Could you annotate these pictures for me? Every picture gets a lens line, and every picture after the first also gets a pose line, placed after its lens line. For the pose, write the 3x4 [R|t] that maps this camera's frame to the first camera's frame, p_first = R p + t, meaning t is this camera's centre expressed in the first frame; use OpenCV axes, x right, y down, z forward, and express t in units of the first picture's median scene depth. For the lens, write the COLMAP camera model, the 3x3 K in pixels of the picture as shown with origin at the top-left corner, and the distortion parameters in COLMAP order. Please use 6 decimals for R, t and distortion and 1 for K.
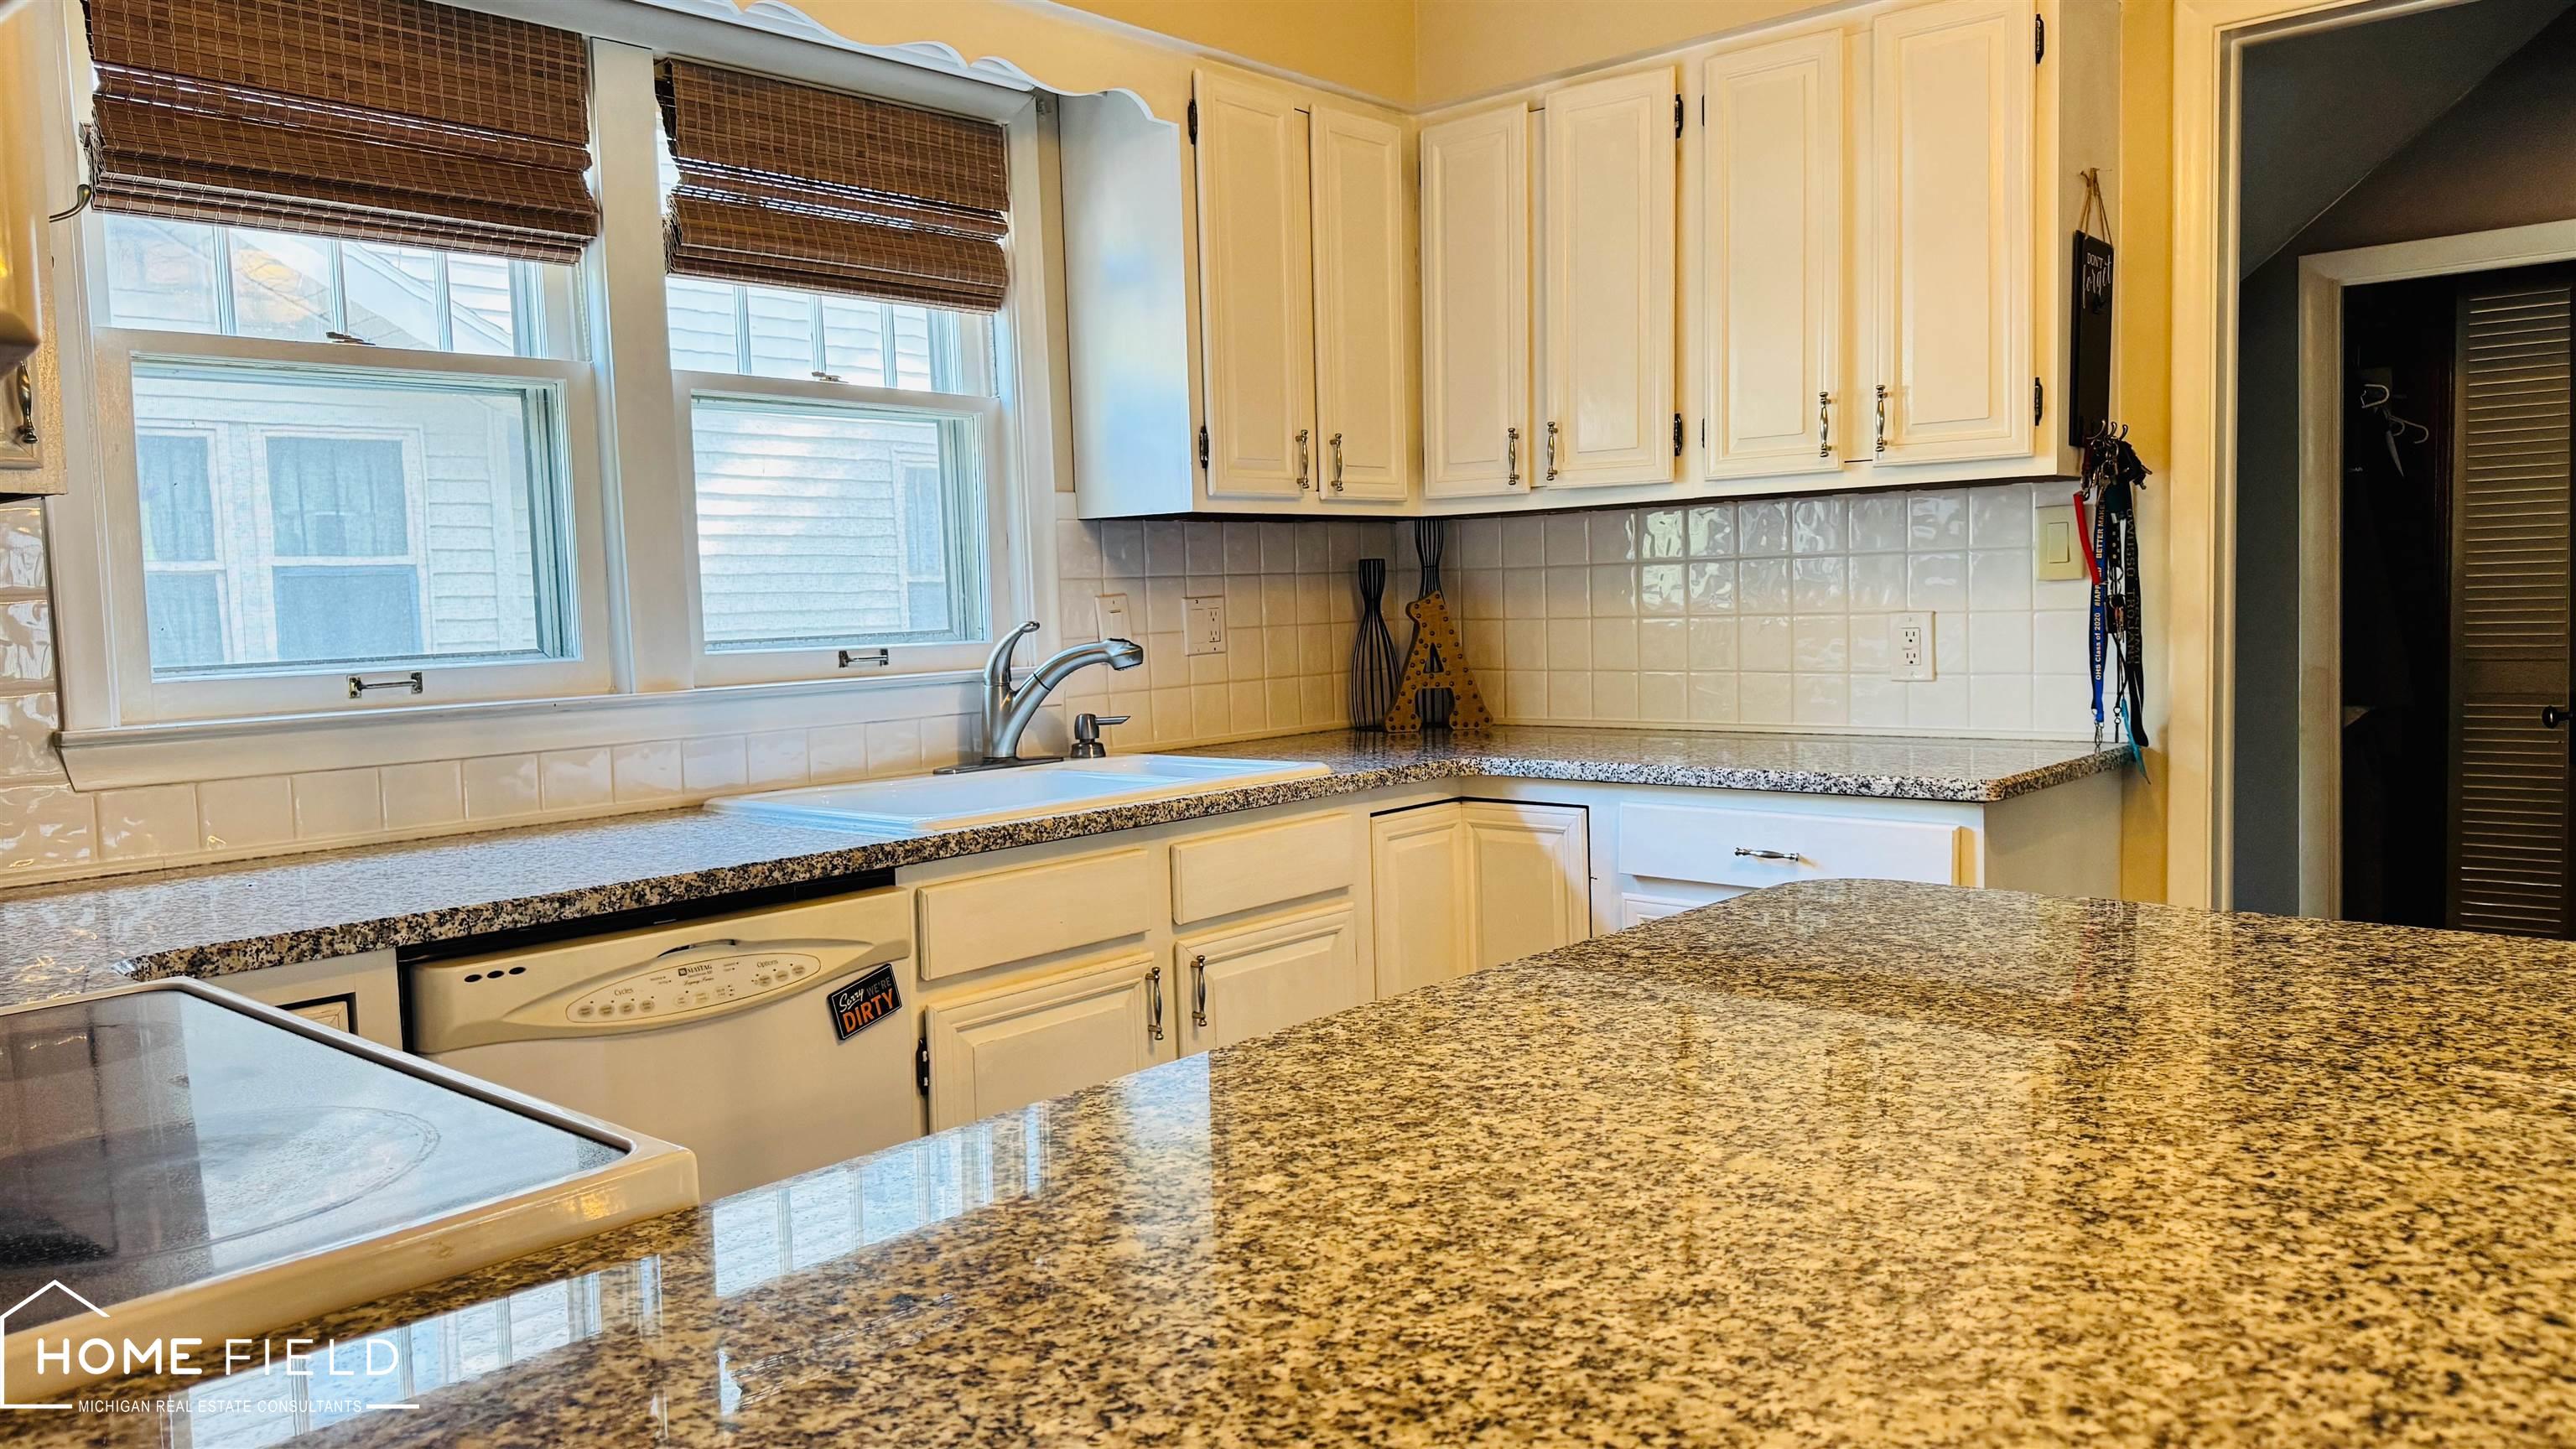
lens RADIAL K [[1800.9, 0, 1288.0], [0, 1800.9, 724.5], [0, 0, 1]] dist [0.140347, -0.245436]
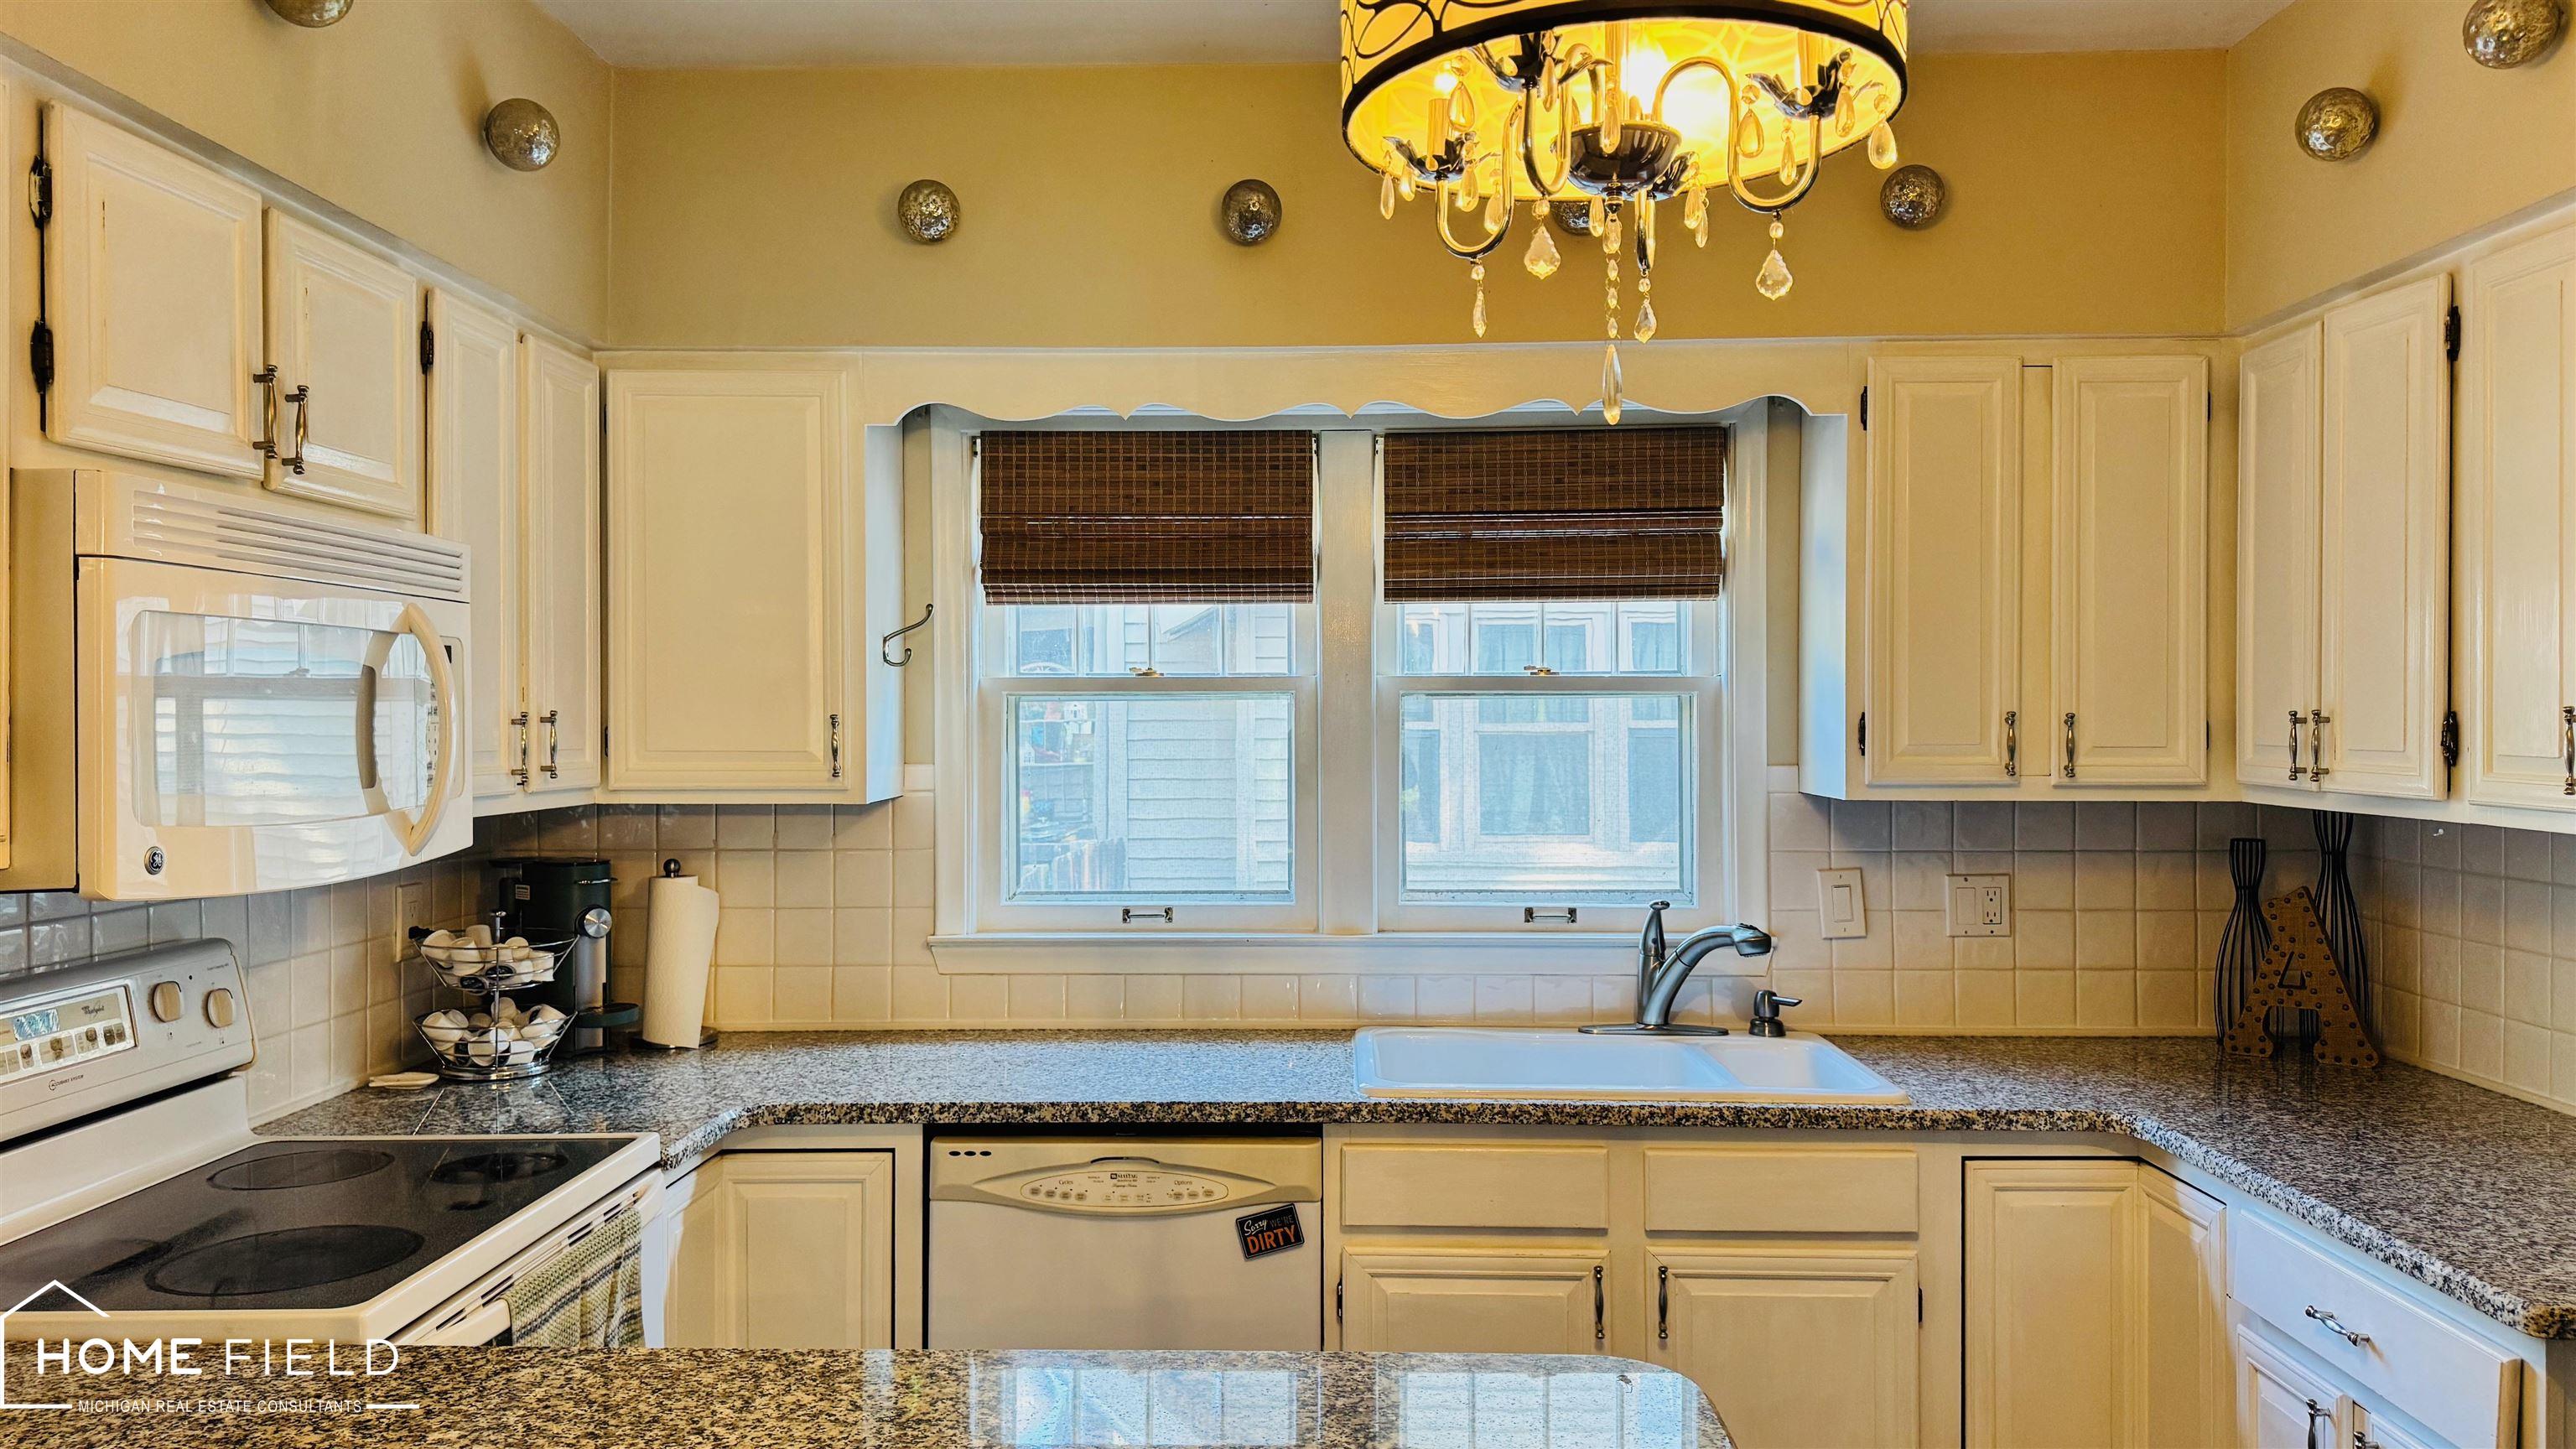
lens RADIAL K [[1800.9, 0, 1288.0], [0, 1800.9, 724.5], [0, 0, 1]] dist [0.140347, -0.245436]
pose [[0.649490, 0.033569, -0.759629, 0.629492], [-0.074699, 0.997009, -0.019809, -0.148979], [0.756692, 0.069609, 0.650055, 0.172510]]
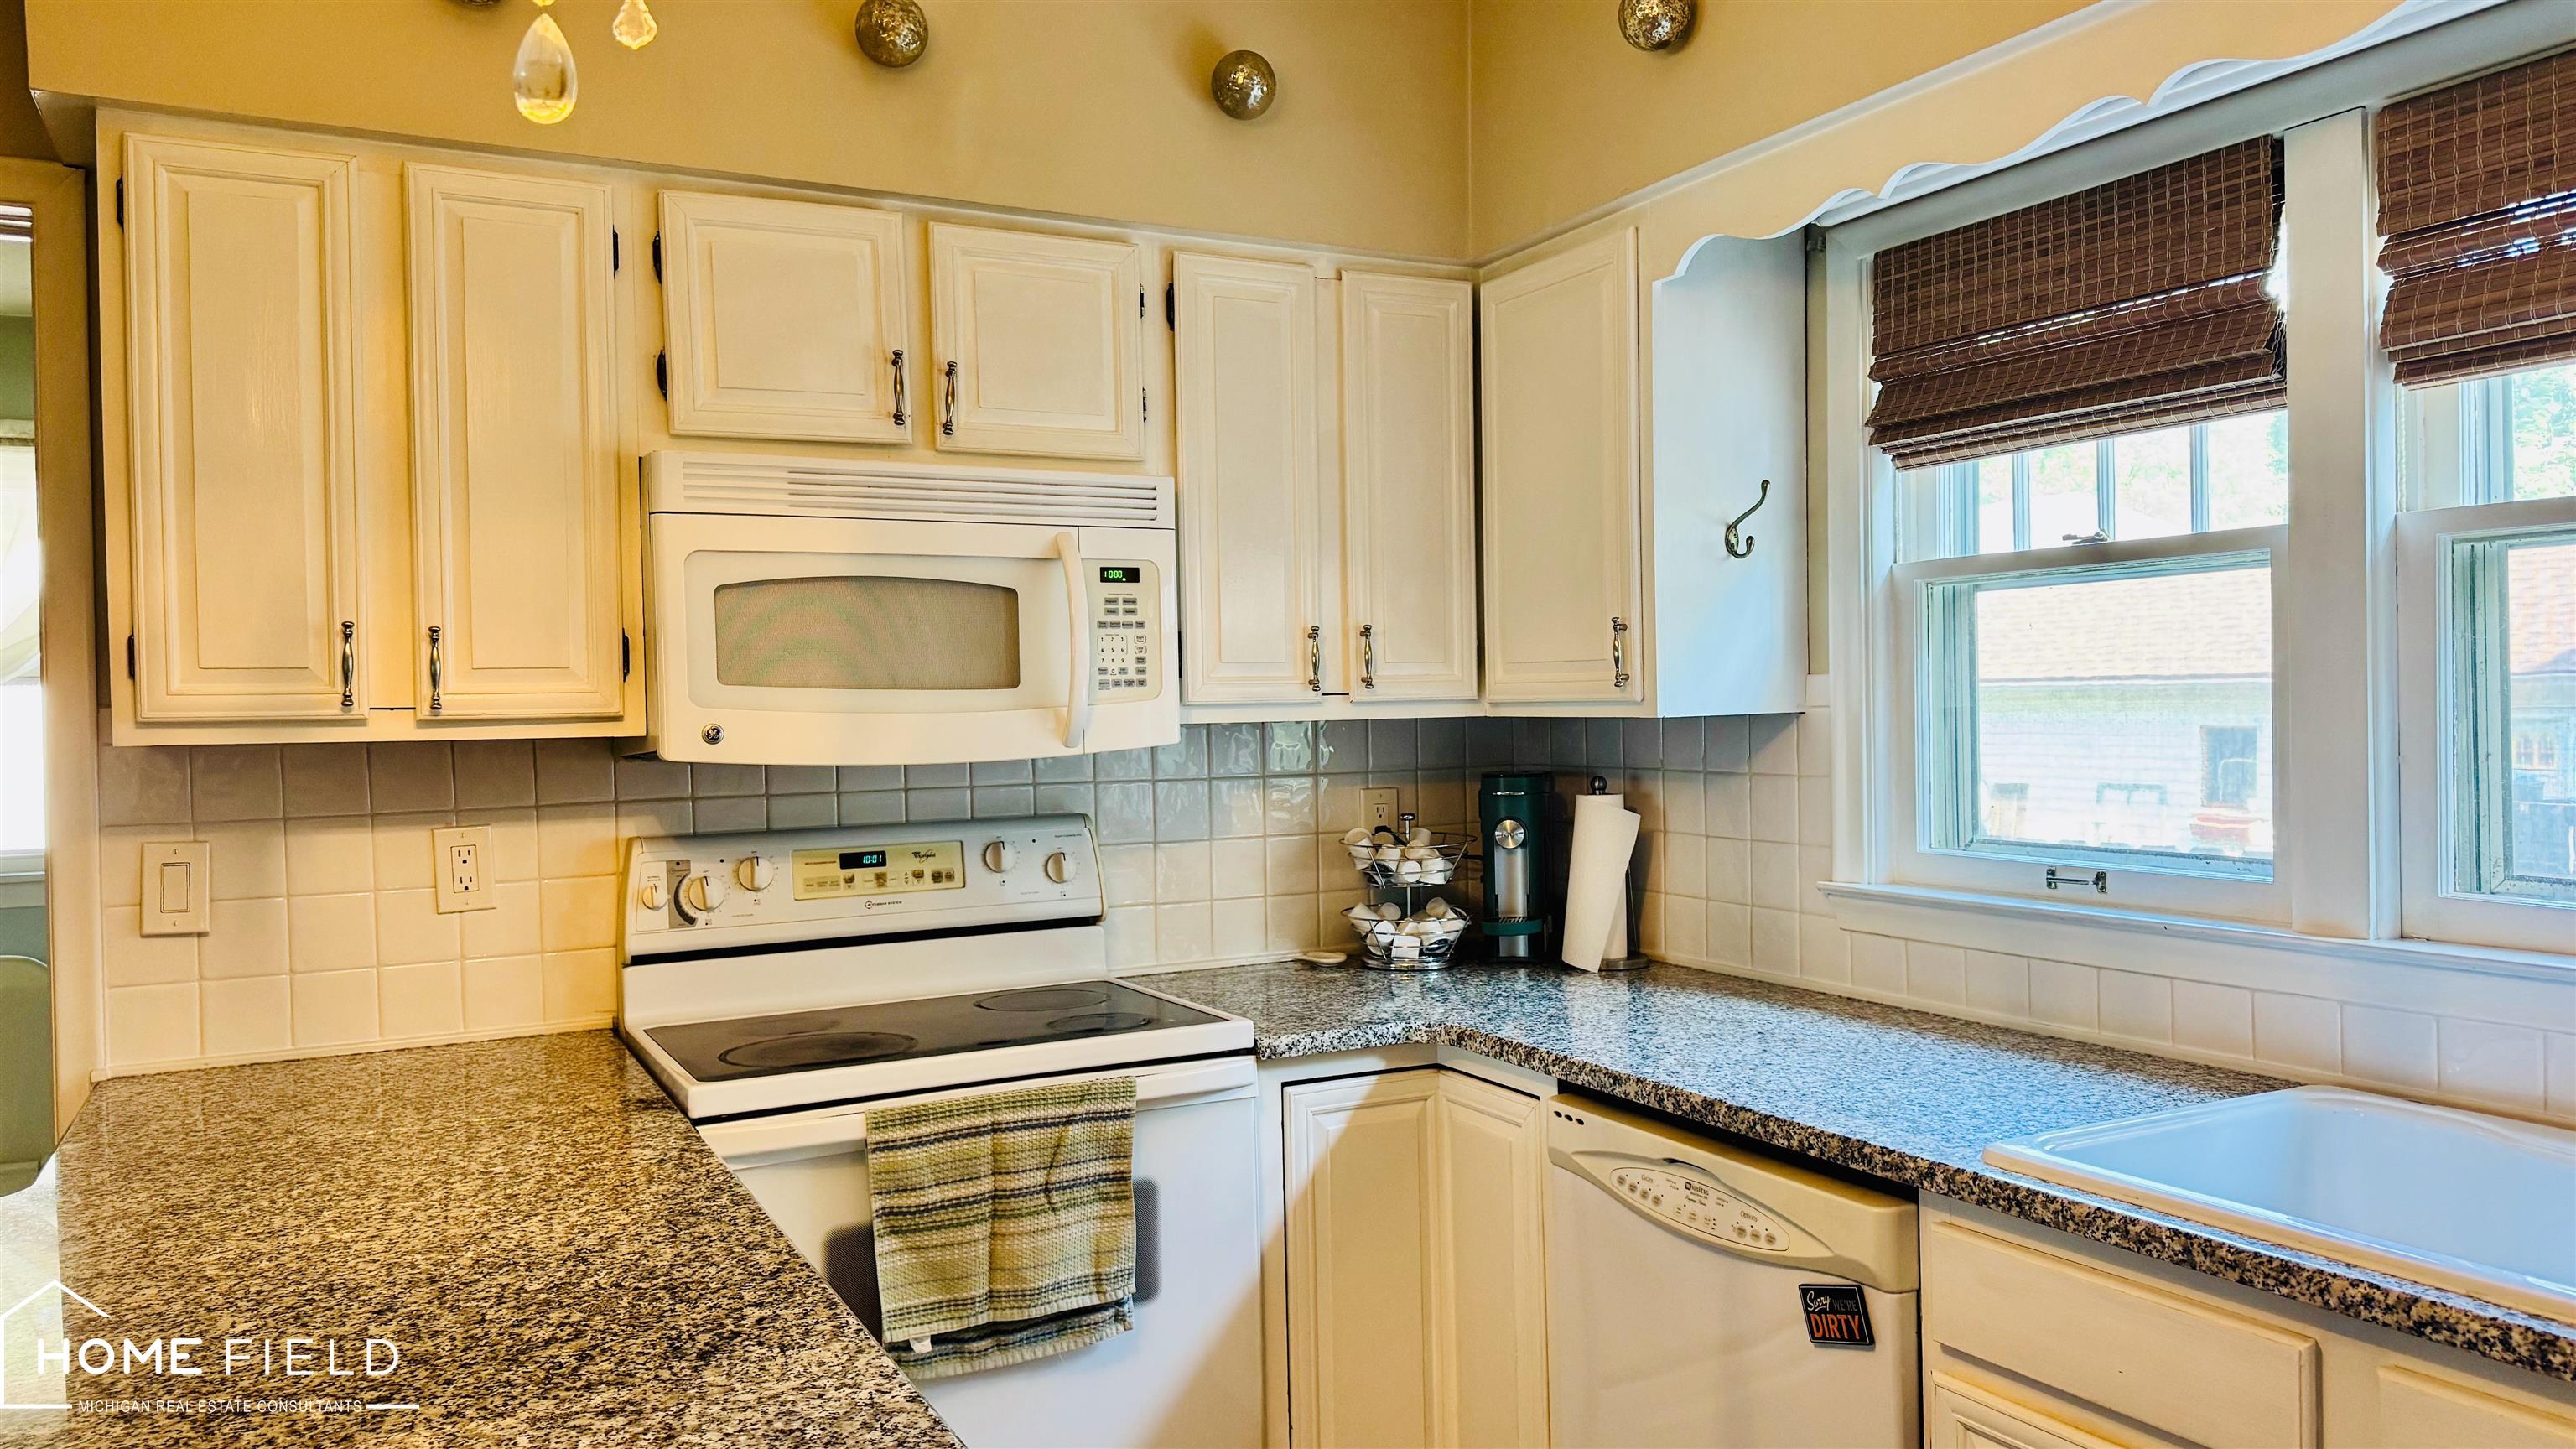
lens RADIAL K [[1800.9, 0, 1288.0], [0, 1800.9, 724.5], [0, 0, 1]] dist [0.140347, -0.245436]
pose [[-0.351430, 0.054191, -0.934644, 0.597530], [-0.037355, 0.996717, 0.071836, -0.163455], [0.935468, 0.060159, -0.348252, 0.946953]]
